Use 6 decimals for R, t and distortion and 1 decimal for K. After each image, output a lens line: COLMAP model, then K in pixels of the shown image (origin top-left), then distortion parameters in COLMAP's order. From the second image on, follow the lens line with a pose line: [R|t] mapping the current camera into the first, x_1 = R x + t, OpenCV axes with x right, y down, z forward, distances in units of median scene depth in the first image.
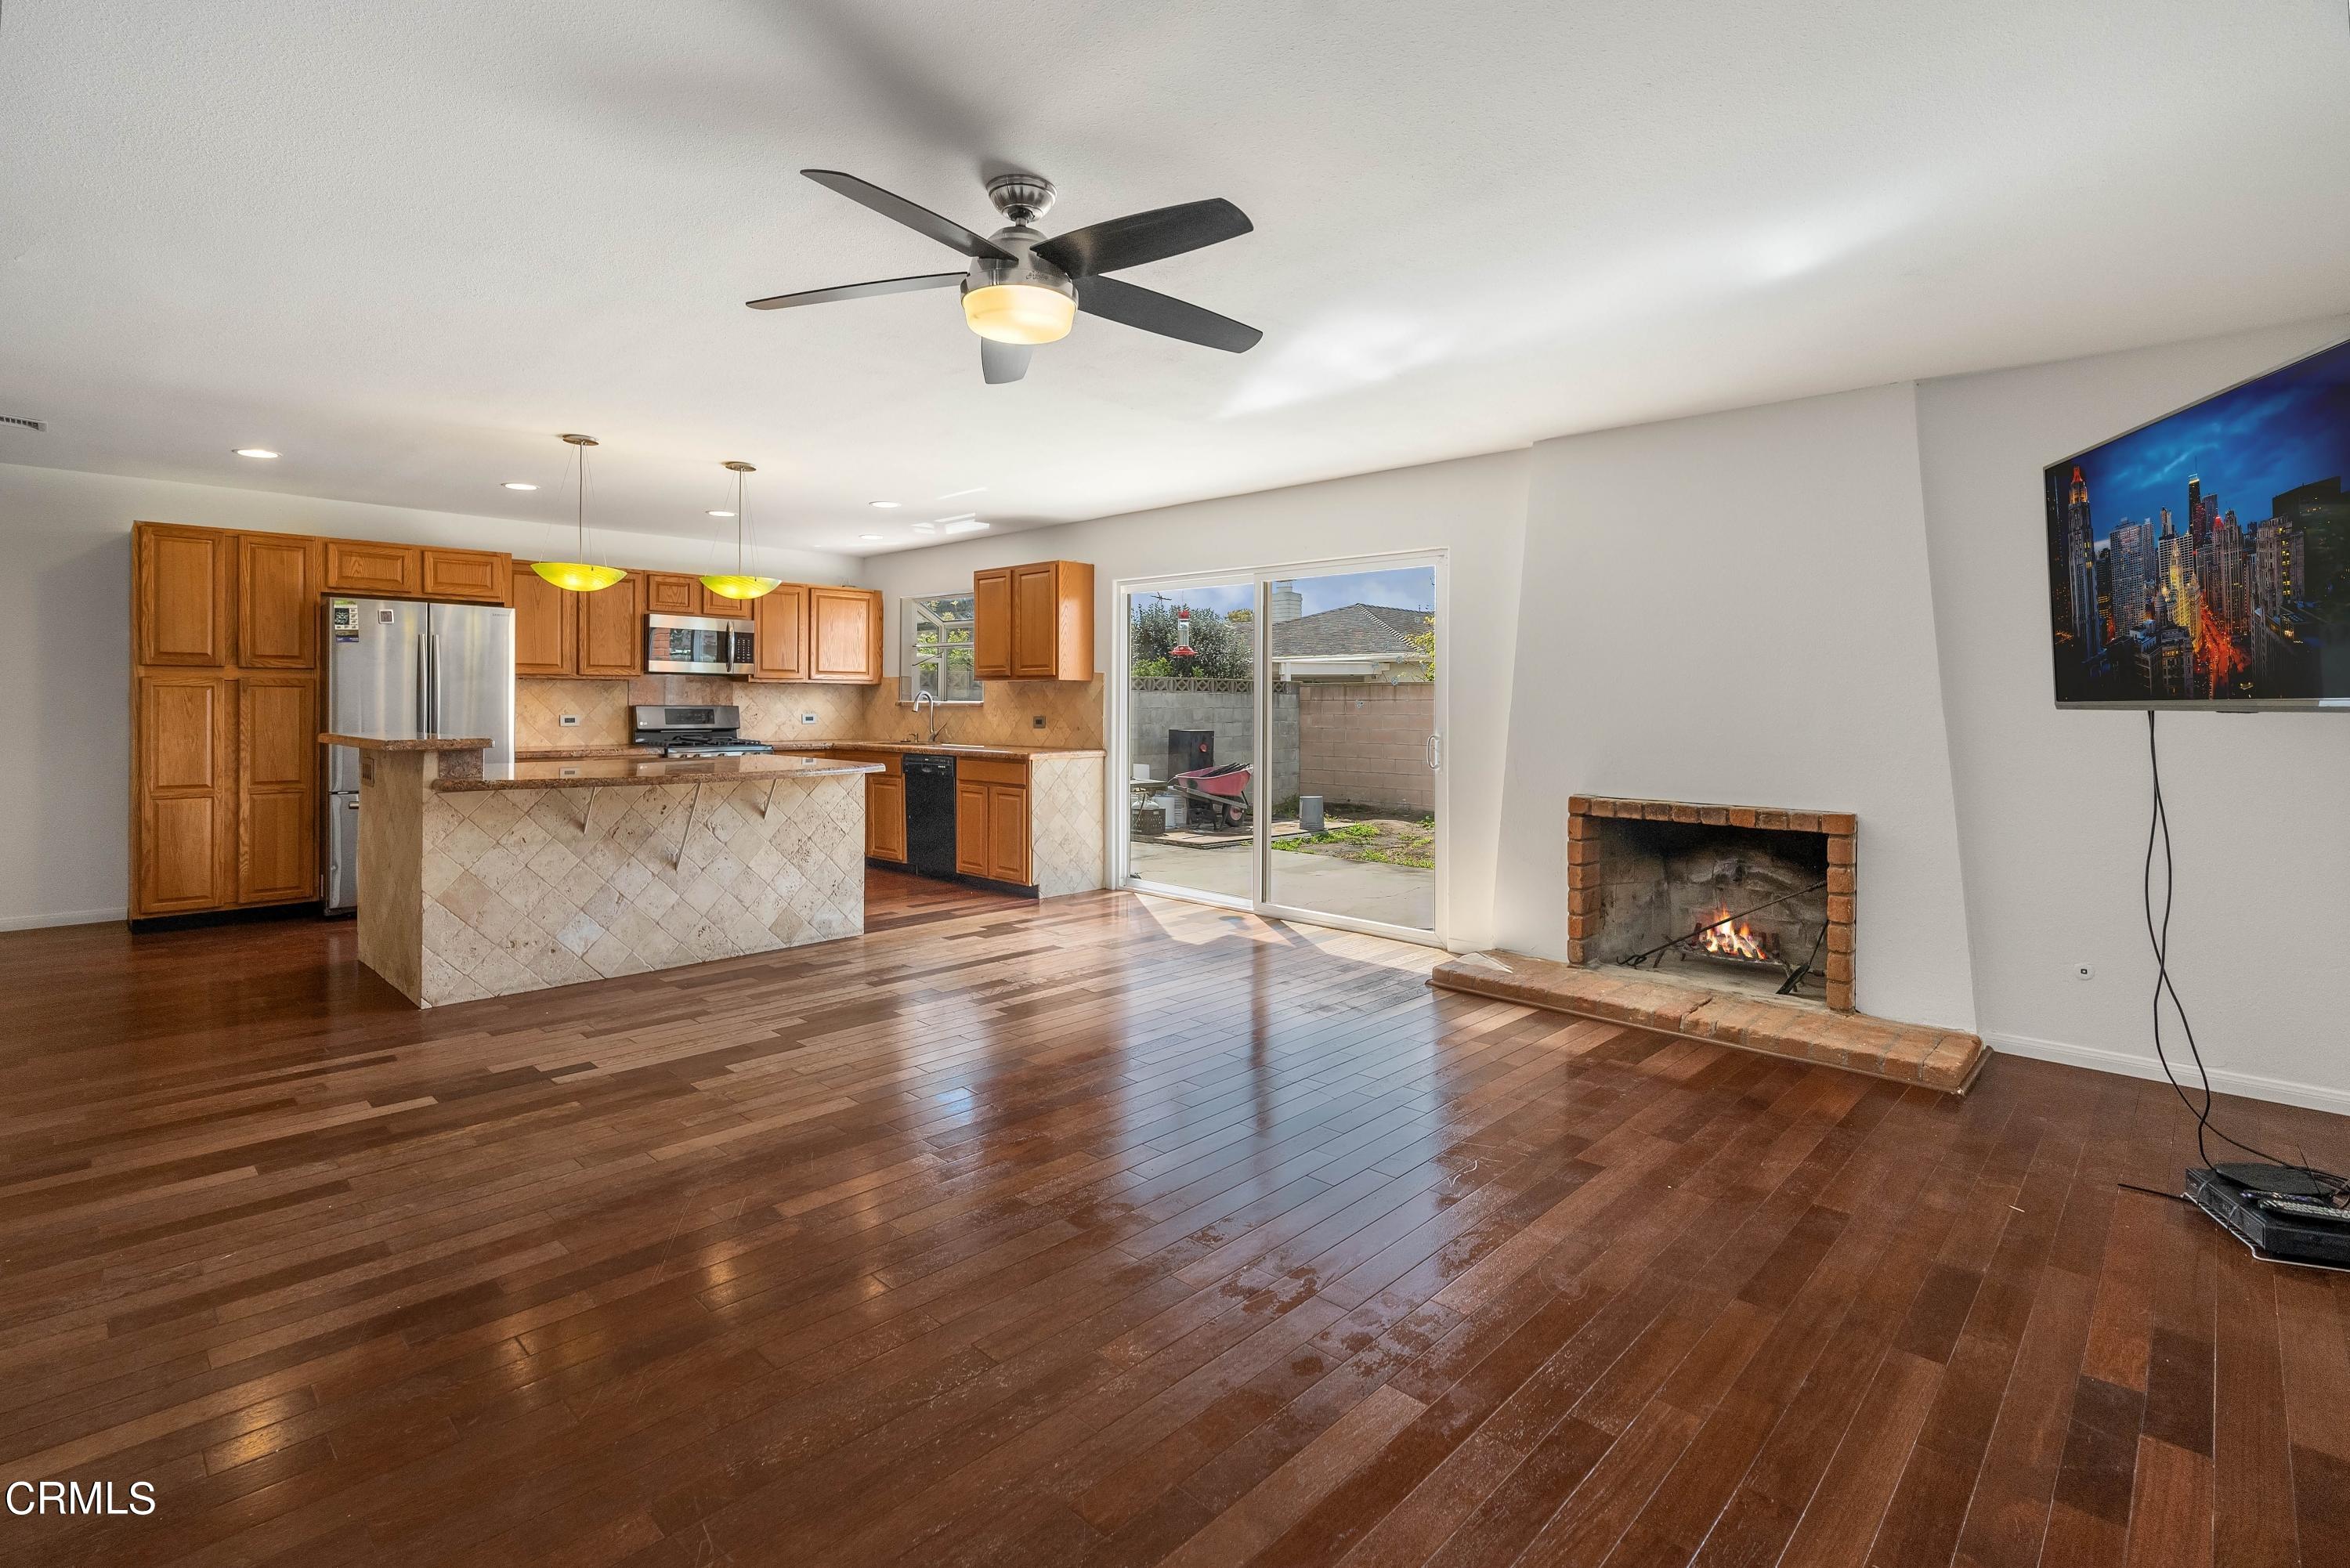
lens RADIAL K [[1107.0, 0, 1166.6], [0, 1107.0, 685.3], [0, 0, 1]] dist [-0.003708, -0.000202]
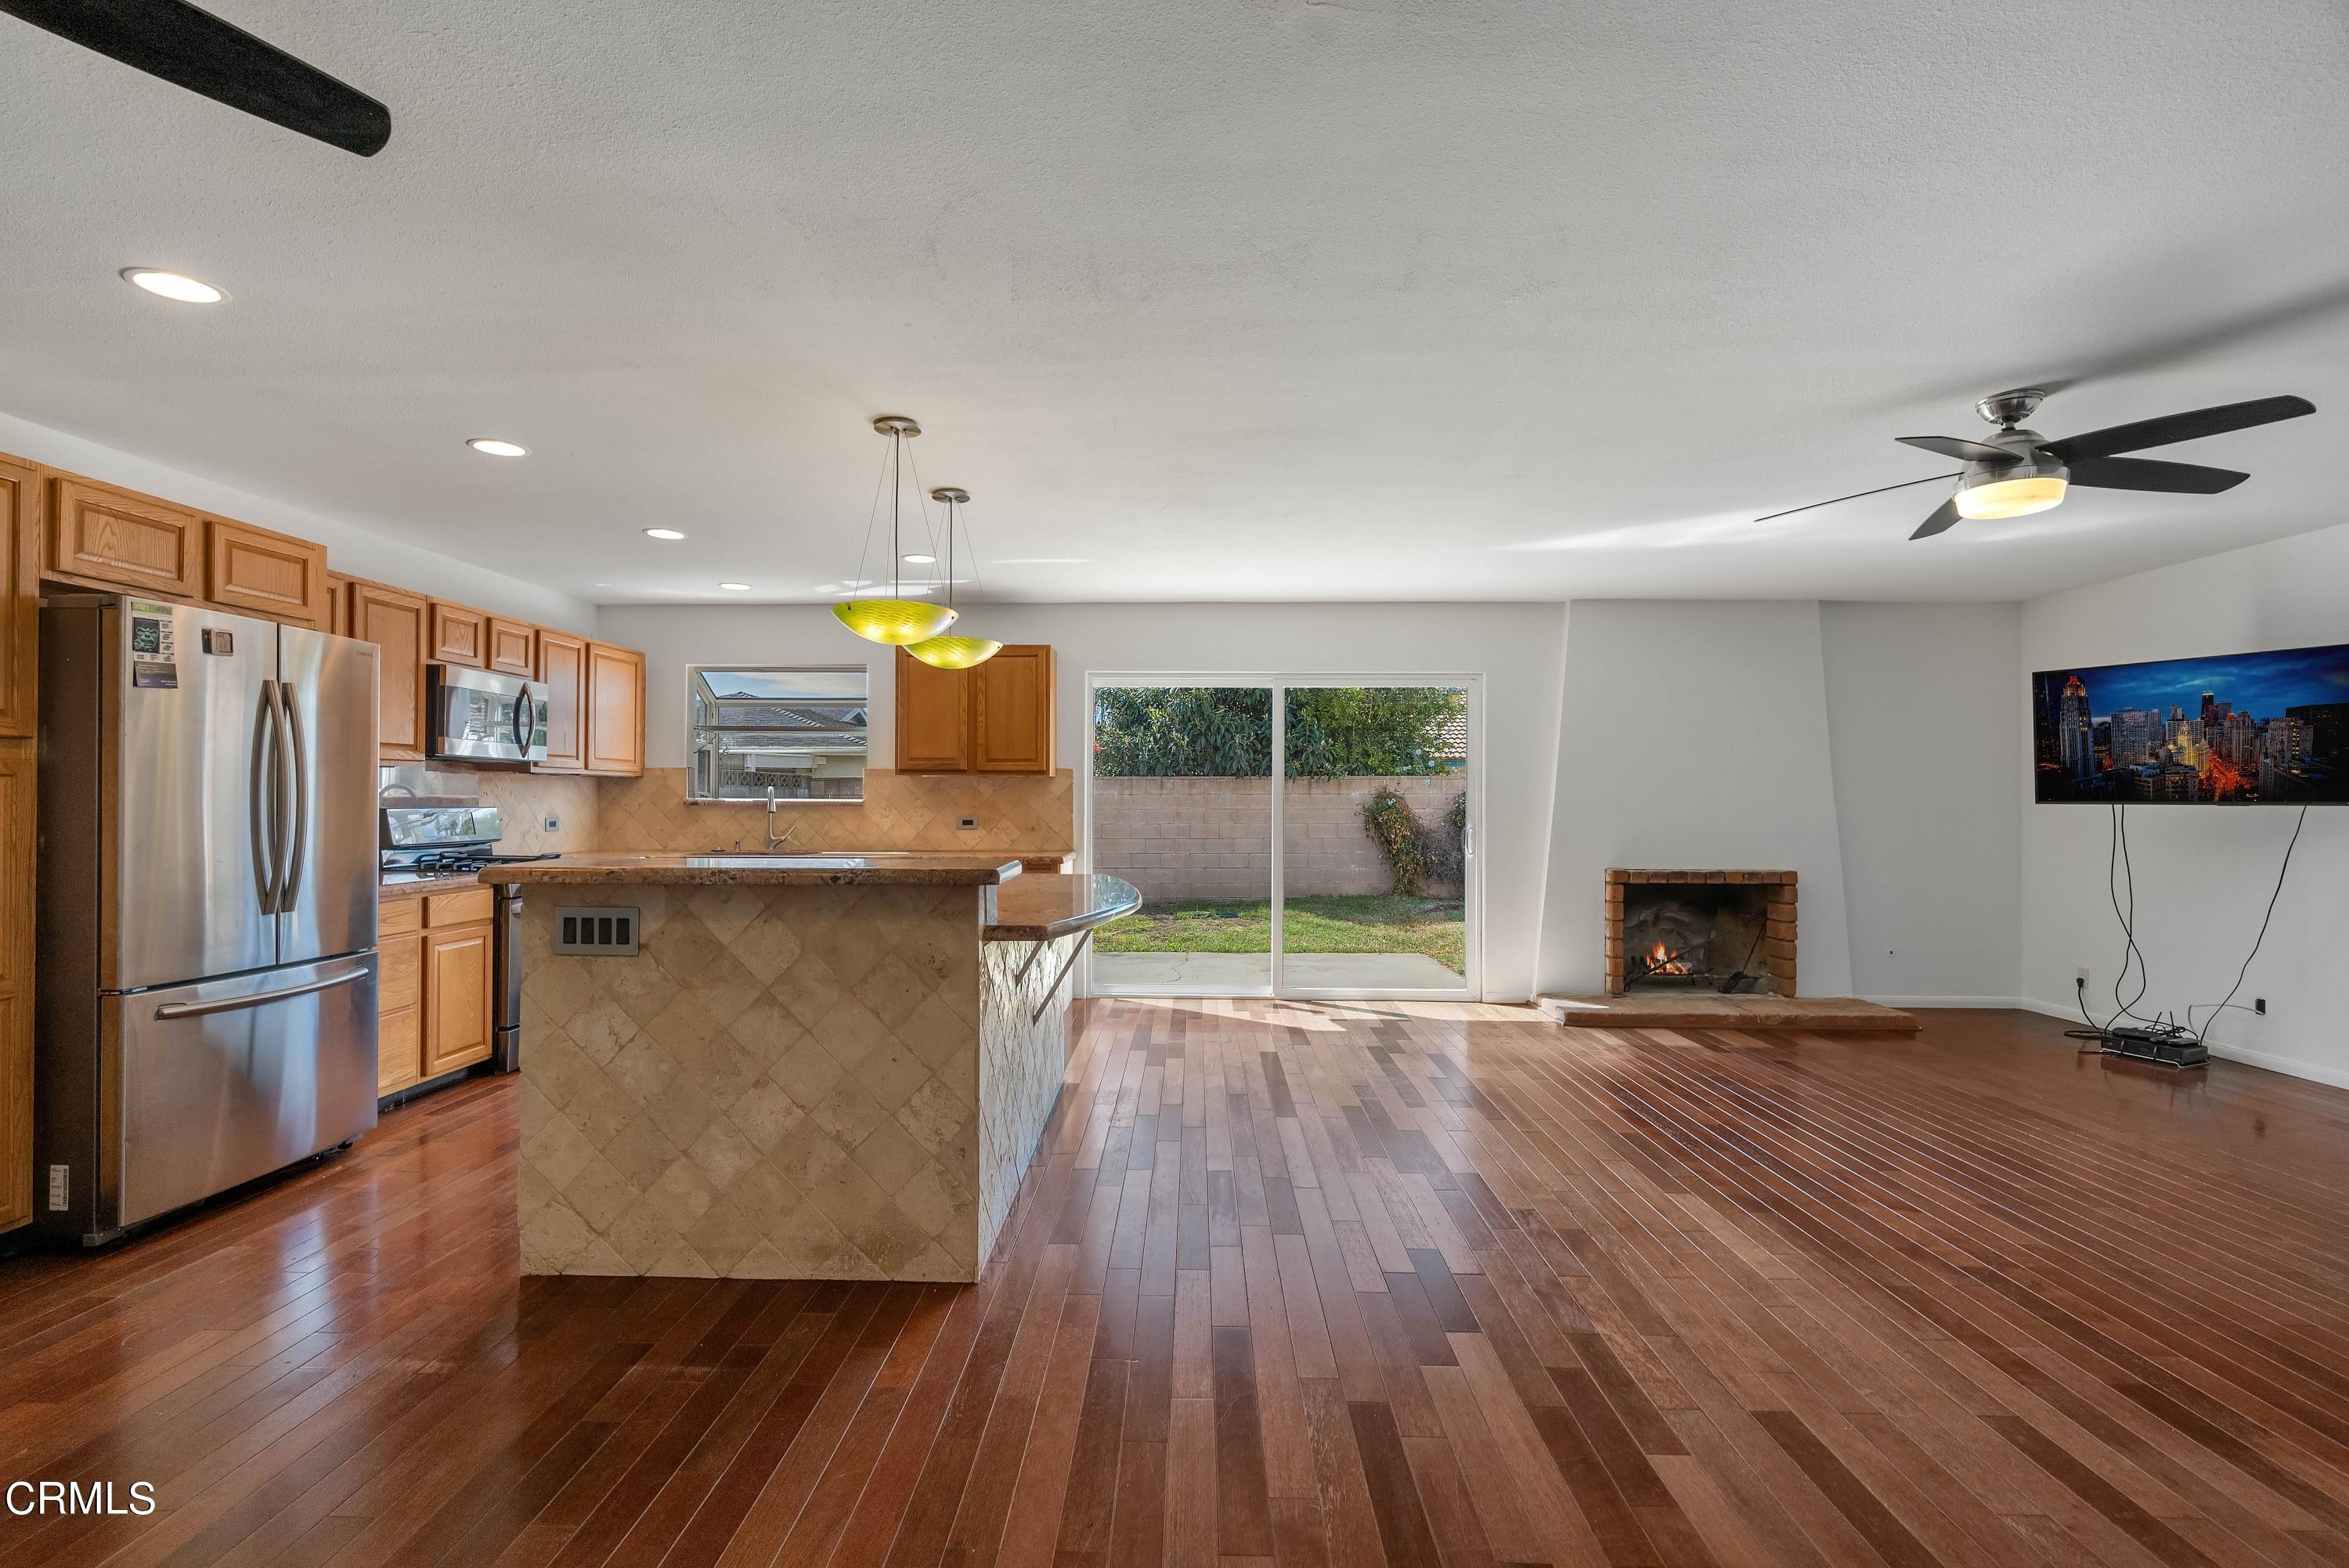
lens RADIAL K [[1062.1, 0, 1170.9], [0, 1062.1, 793.4], [0, 0, 1]] dist [0.000684, 0.000302]
pose [[0.735767, 0.000060, 0.677235, -1.140237], [-0.009881, 0.999895, 0.010646, -0.001801], [-0.677163, -0.014525, 0.735690, 0.526036]]
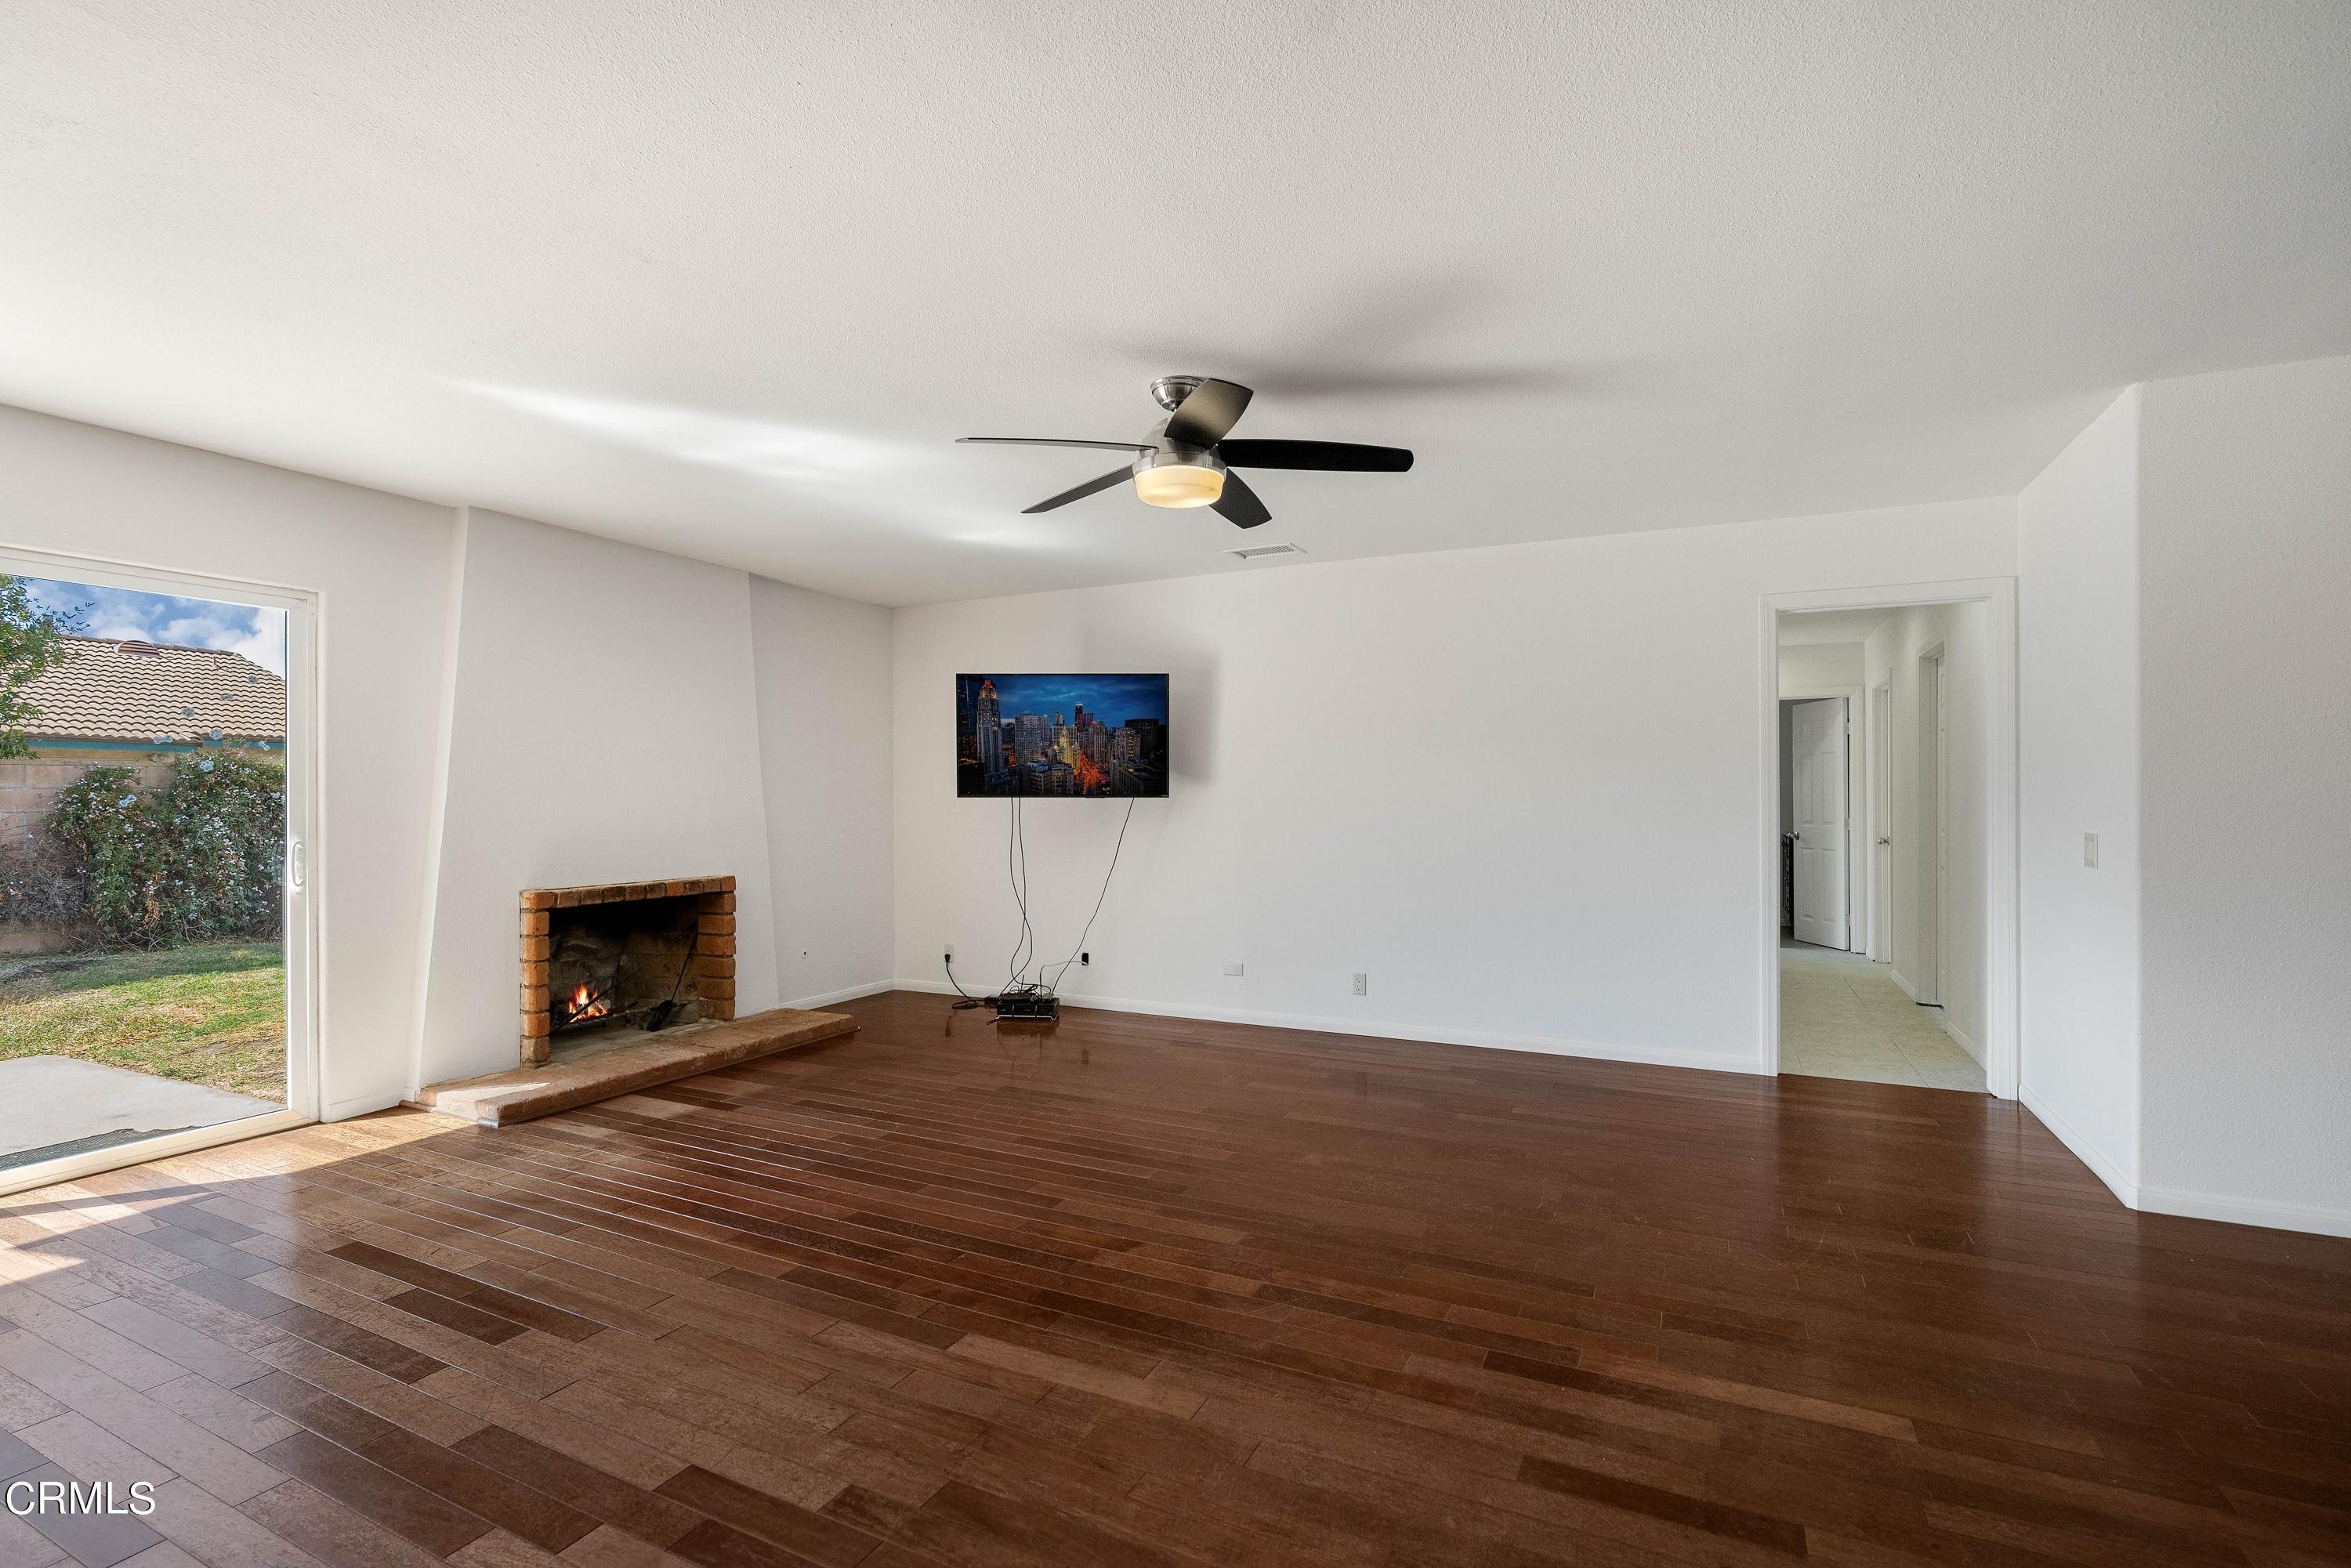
lens RADIAL K [[1081.1, 0, 1157.2], [0, 1081.1, 791.3], [0, 0, 1]] dist [-0.007520, -0.000212]
pose [[-0.293846, -0.002091, 0.955851, -0.886576], [-0.015366, 0.999879, -0.002536, 0.007067], [-0.955729, -0.015433, -0.293842, 0.956435]]
